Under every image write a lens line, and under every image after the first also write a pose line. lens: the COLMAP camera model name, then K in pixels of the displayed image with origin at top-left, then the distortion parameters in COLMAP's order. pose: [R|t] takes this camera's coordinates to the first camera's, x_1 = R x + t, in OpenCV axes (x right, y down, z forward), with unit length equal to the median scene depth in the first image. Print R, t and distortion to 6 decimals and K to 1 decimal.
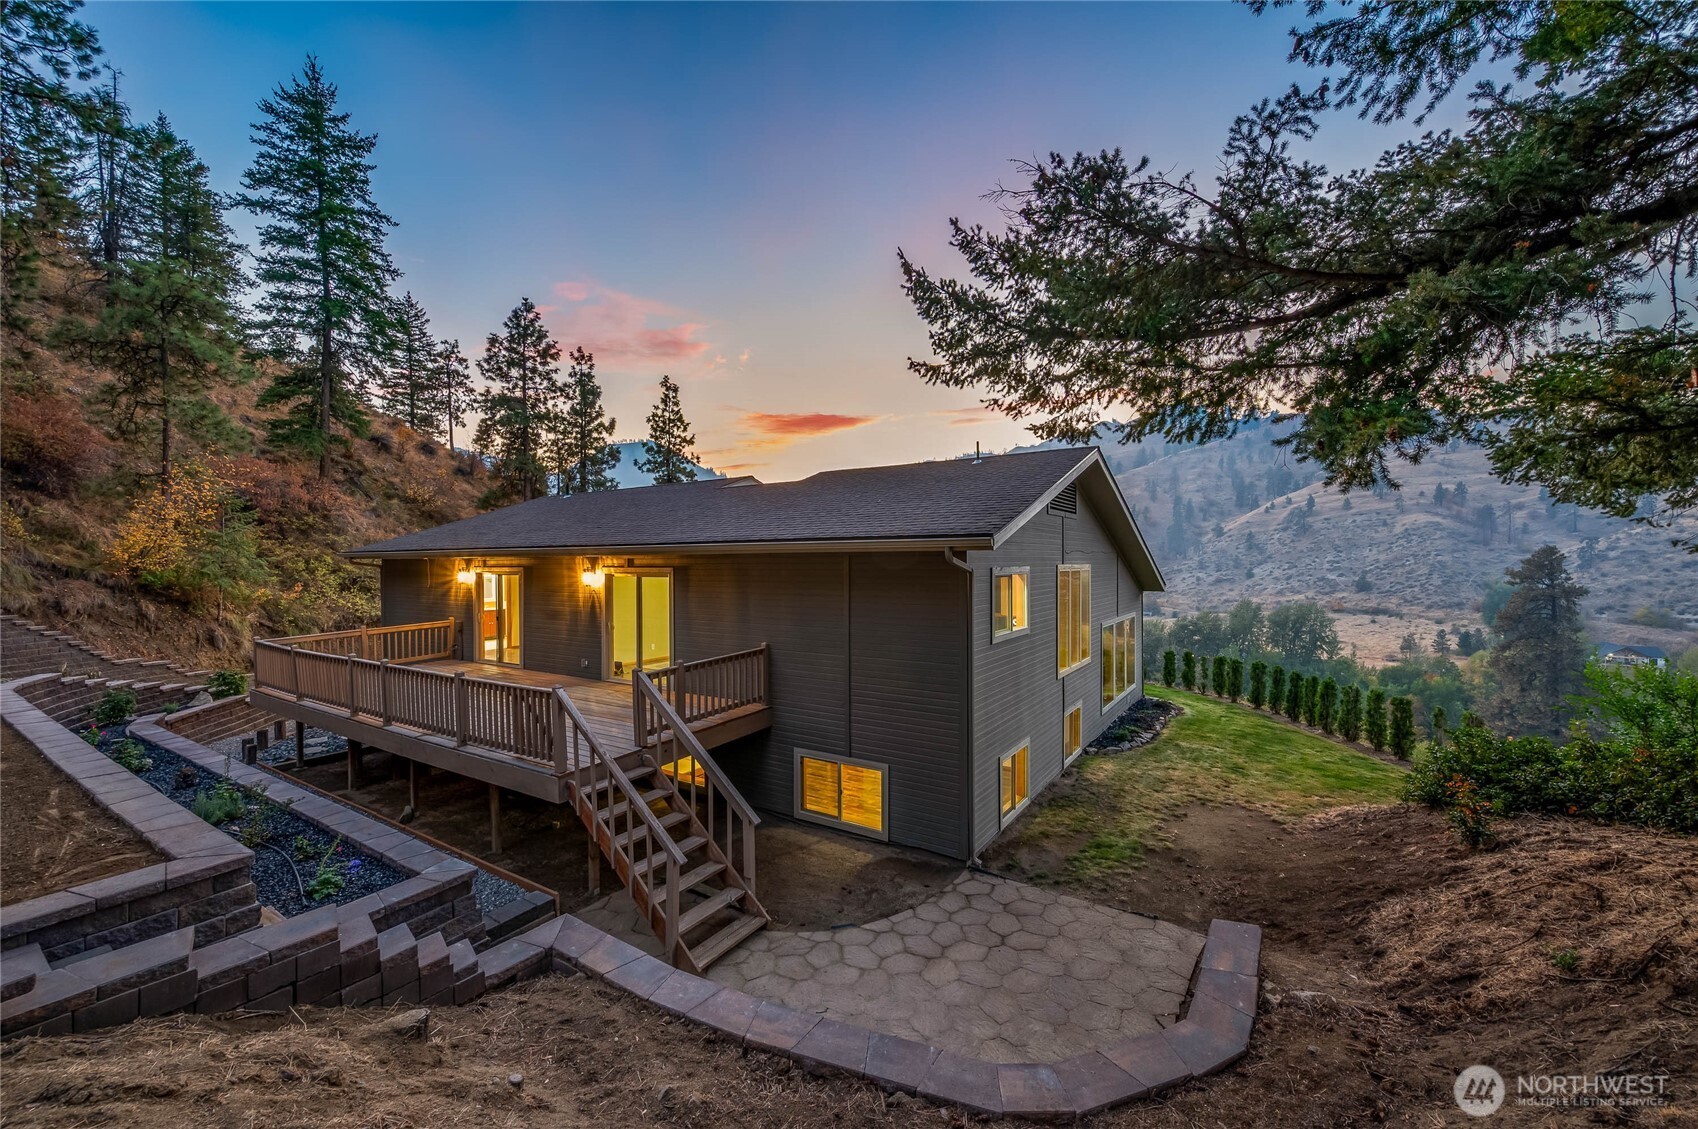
lens RADIAL K [[670.5, 0, 844.7], [0, 670.5, 561.9], [0, 0, 1]] dist [-0.000636, 0.000183]
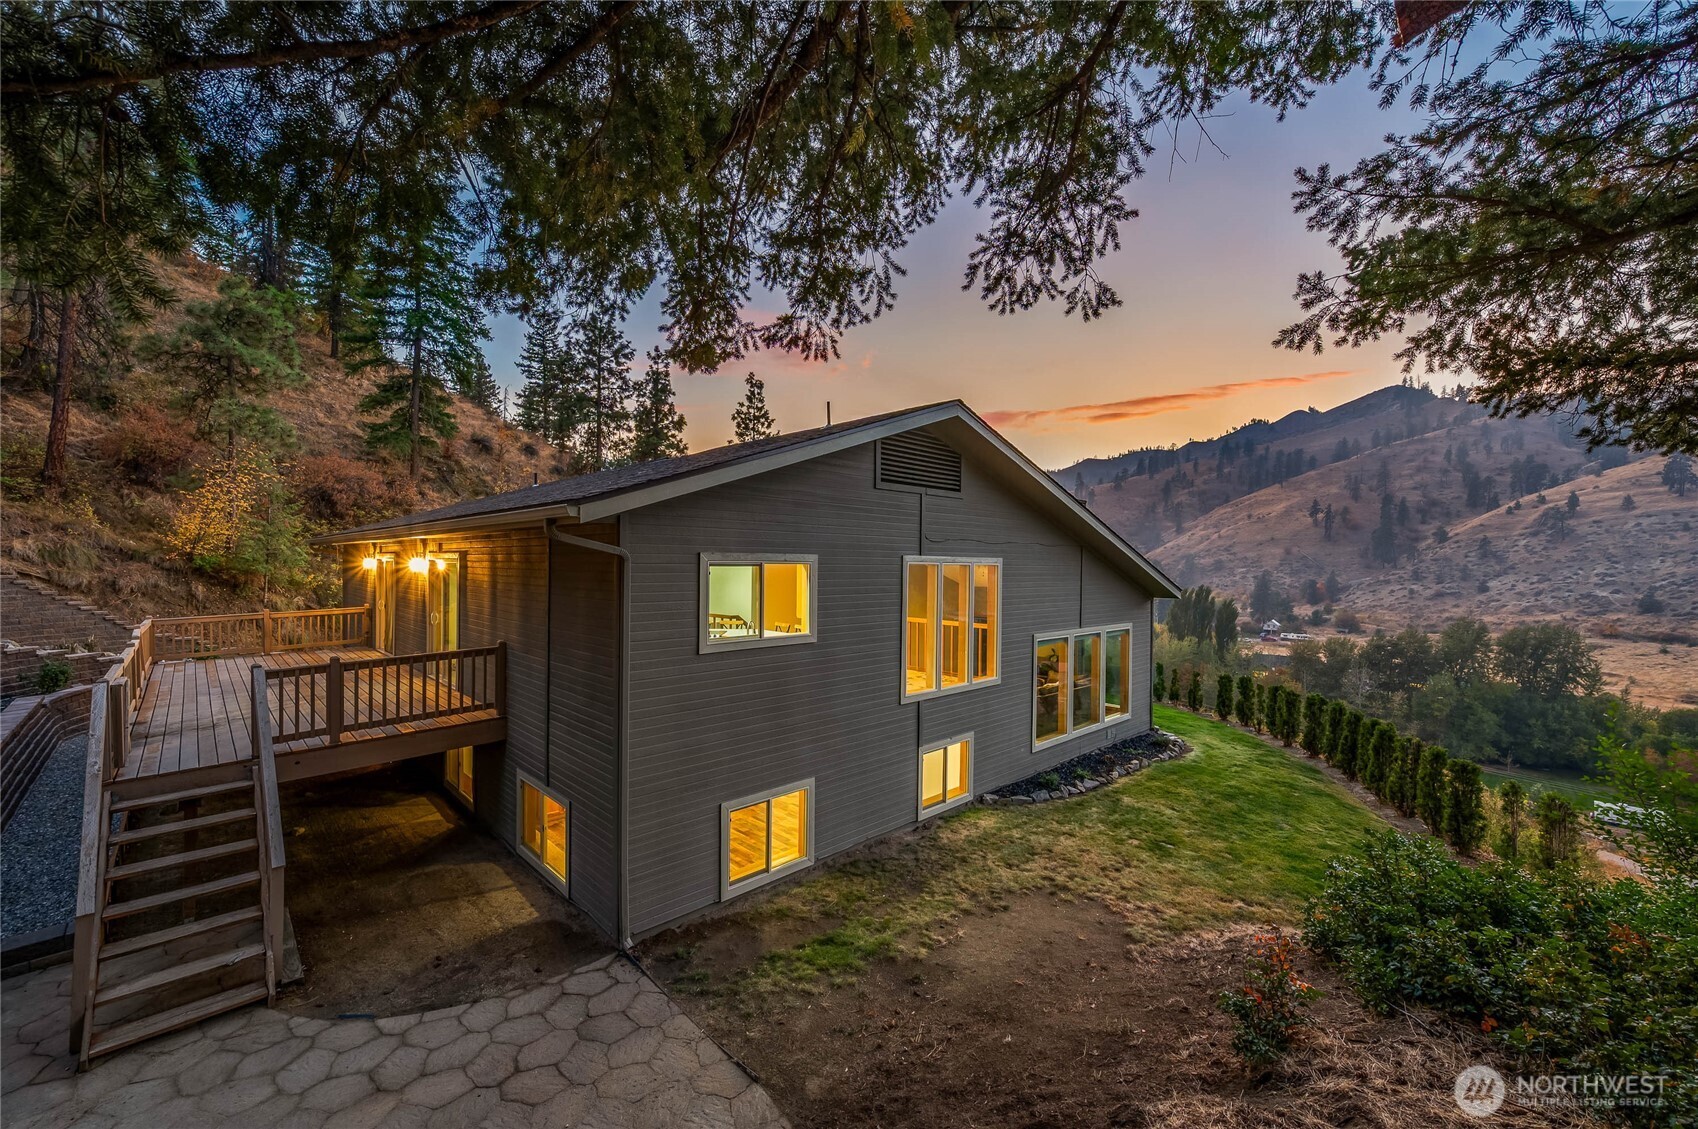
lens RADIAL K [[676.4, 0, 844.9], [0, 676.4, 564.2], [0, 0, 1]] dist [-0.000134, 0.000041]
pose [[0.975692, 0.016254, -0.218542, 0.148784], [-0.016259, 0.999866, 0.001775, 0.004832], [0.218542, 0.001821, 0.975826, 0.080136]]
